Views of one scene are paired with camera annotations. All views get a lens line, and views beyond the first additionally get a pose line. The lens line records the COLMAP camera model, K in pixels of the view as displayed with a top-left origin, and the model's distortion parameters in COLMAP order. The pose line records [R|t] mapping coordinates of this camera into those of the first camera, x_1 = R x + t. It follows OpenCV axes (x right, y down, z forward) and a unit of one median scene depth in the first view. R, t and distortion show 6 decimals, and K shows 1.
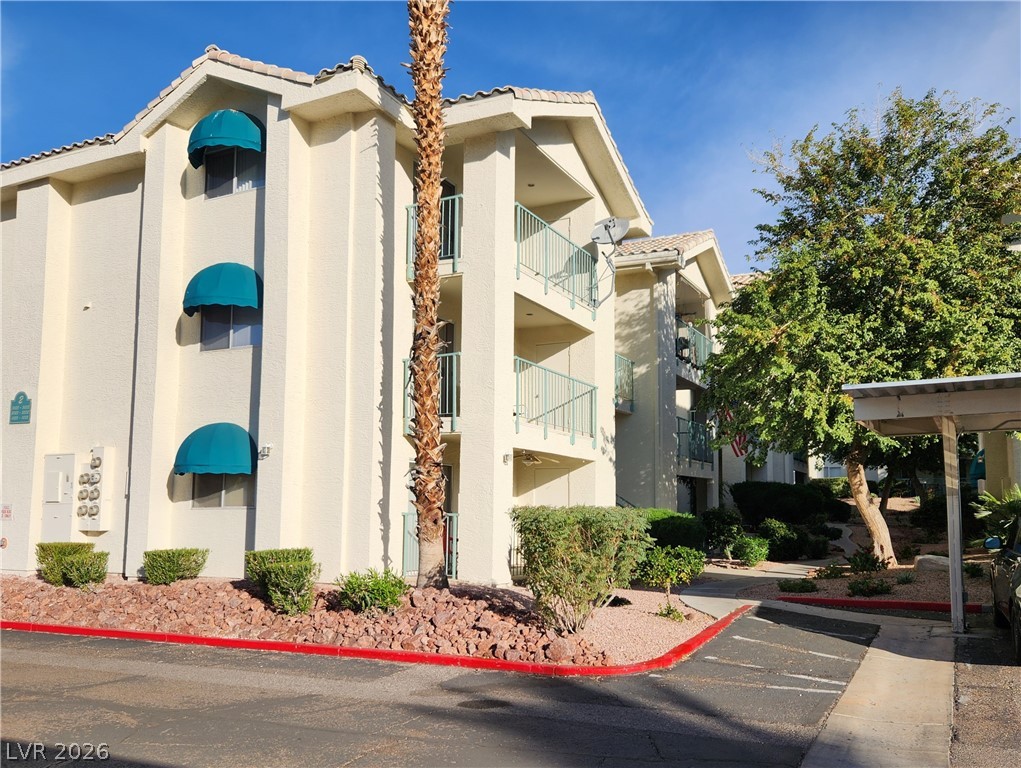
lens RADIAL K [[826.2, 0, 512.6], [0, 826.2, 435.4], [0, 0, 1]] dist [0.048293, -0.001367]
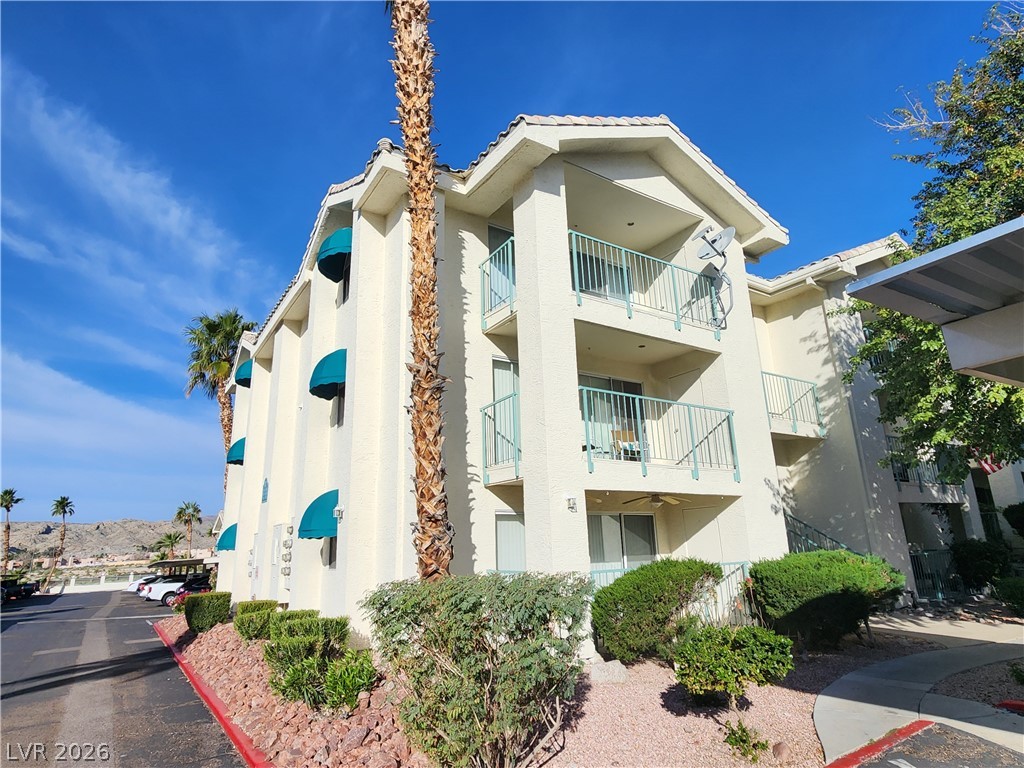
lens RADIAL K [[590.2, 0, 512.0], [0, 590.2, 384.0], [0, 0, 1]] dist [-0.002089, -0.001124]
pose [[0.873796, -0.168524, -0.456158, 0.183990], [0.084638, 0.976419, -0.198602, 0.018058], [0.478871, 0.134930, 0.867454, 0.323344]]
